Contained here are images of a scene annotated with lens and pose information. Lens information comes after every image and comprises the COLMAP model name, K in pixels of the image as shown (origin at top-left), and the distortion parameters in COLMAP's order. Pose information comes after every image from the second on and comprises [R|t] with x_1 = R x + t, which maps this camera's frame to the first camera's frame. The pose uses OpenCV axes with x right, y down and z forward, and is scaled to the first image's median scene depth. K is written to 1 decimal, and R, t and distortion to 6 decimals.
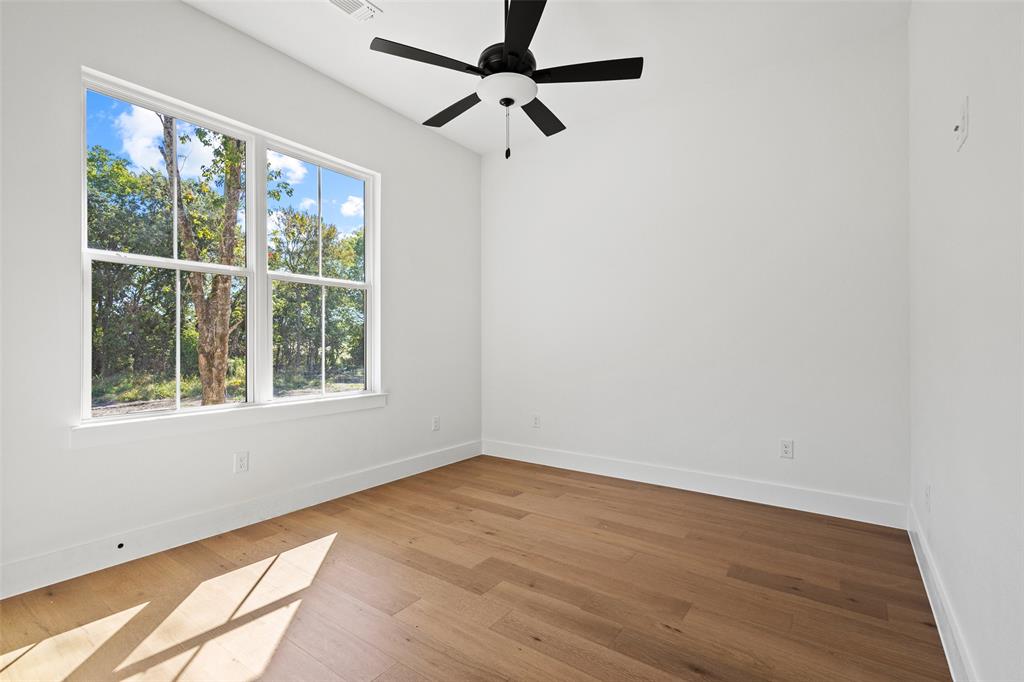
lens RADIAL K [[471.9, 0, 514.0], [0, 471.9, 341.3], [0, 0, 1]] dist [0.003405, 0.000163]
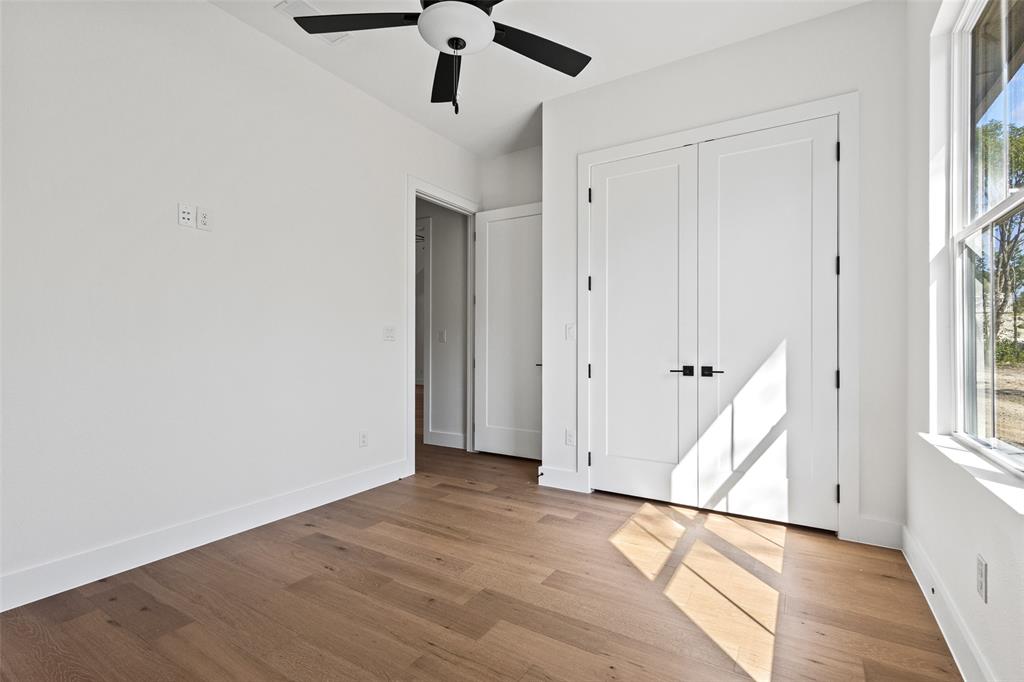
lens RADIAL K [[471.9, 0, 512.0], [0, 471.9, 340.5], [0, 0, 1]] dist [0.003405, 0.000163]
pose [[-0.997754, -0.000432, -0.066979, -0.062317], [0.000003, 0.999979, -0.006494, 0.006510], [0.066981, -0.006480, -0.997733, 2.070917]]
